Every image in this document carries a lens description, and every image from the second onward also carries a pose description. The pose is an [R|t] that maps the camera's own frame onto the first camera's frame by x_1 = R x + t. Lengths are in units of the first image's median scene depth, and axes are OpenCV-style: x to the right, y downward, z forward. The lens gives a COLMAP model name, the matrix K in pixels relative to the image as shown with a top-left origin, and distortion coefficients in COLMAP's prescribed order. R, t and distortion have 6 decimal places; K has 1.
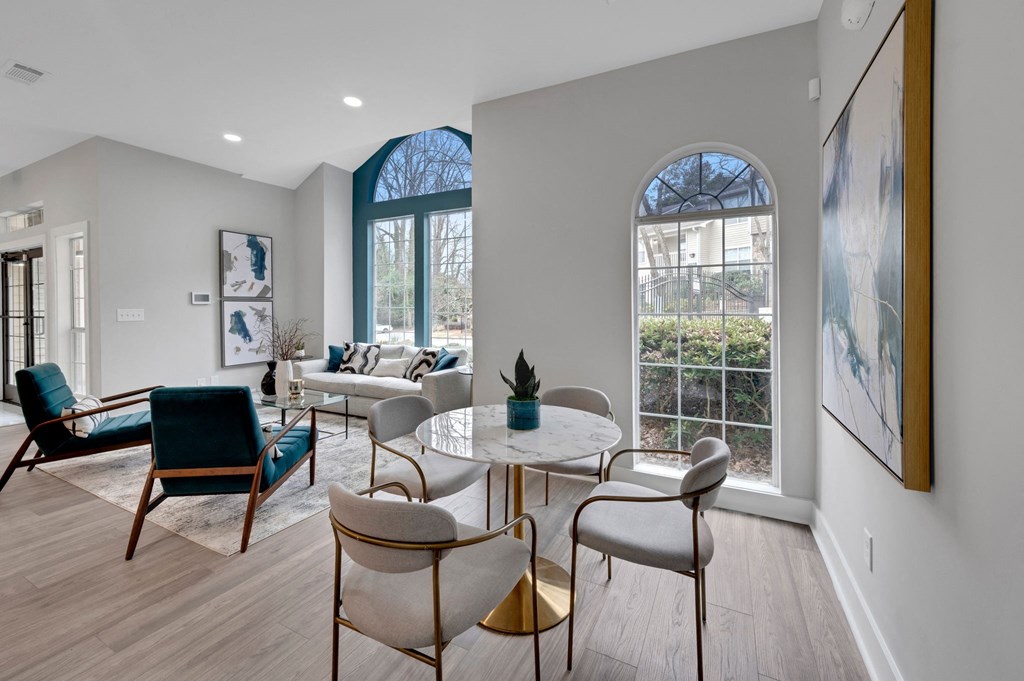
lens RADIAL K [[415.2, 0, 512.4], [0, 415.2, 320.7], [0, 0, 1]] dist [0.000586, 0.000186]
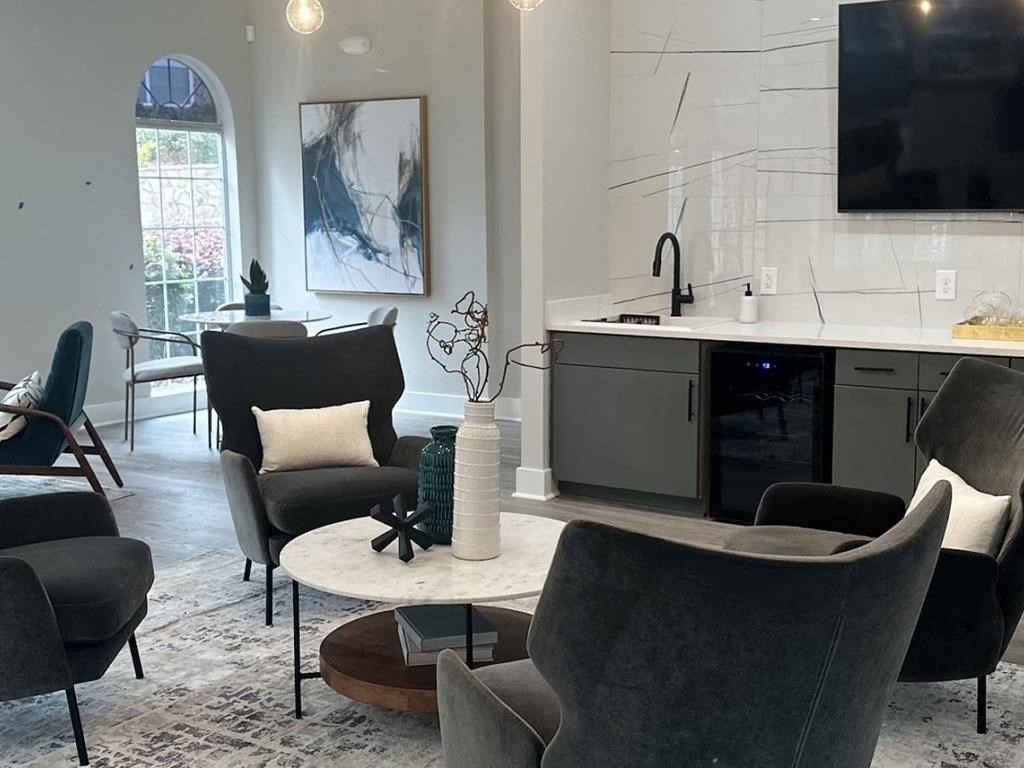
lens RADIAL K [[1292.6, 0, 512.0], [0, 1292.6, 384.0], [0, 0, 1]] dist [0.133497, -0.005744]
pose [[0.105107, -0.139843, 0.984579, -1.370314], [0.023575, 0.990136, 0.138115, -0.028344], [-0.994181, 0.008694, 0.107367, -0.065733]]
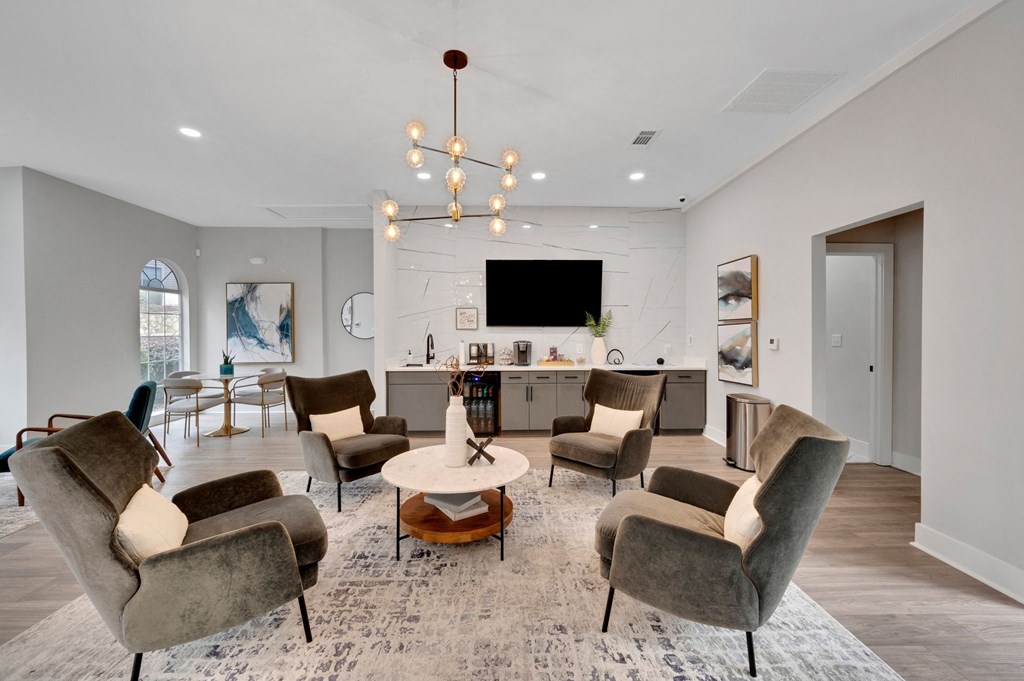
lens RADIAL K [[406.6, 0, 512.0], [0, 406.6, 340.5], [0, 0, 1]] dist [0.001051, 0.000220]
pose [[-0.470461, -0.025227, 0.882060, -1.184361], [0.024107, 0.998851, 0.041425, -0.018861], [-0.882092, 0.040753, -0.469312, 0.198502]]
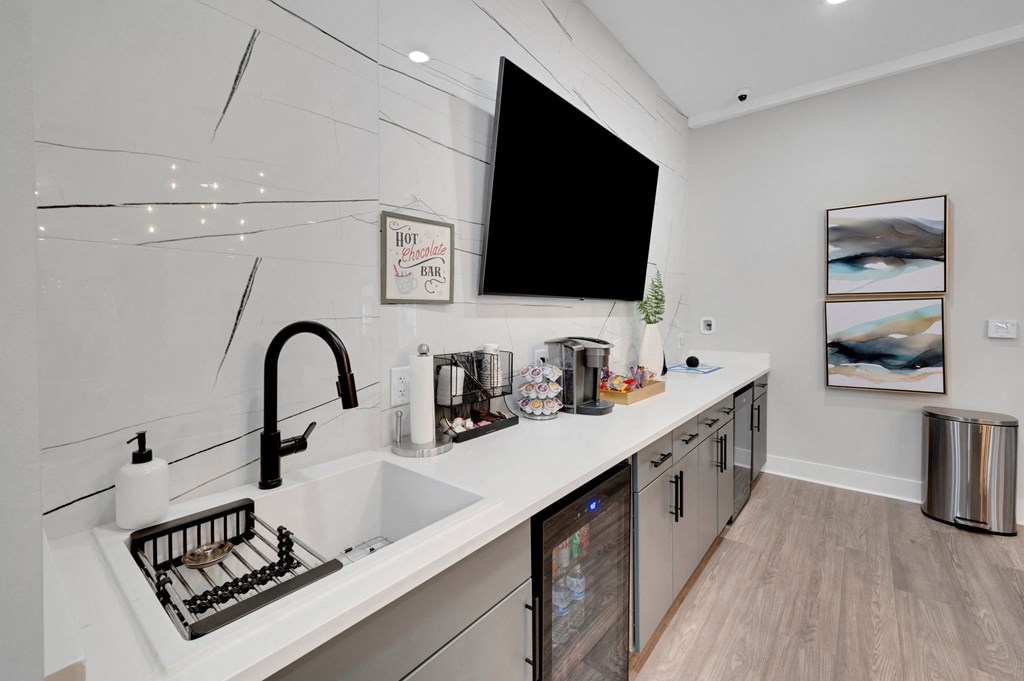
lens RADIAL K [[437.5, 0, 512.6], [0, 437.5, 315.4], [0, 0, 1]] dist [0.000673, 0.000306]
pose [[-0.979746, -0.002748, 0.200227, -0.350321], [0.003724, 0.999483, 0.031937, -0.007828], [-0.200211, 0.032035, -0.979229, 0.082569]]
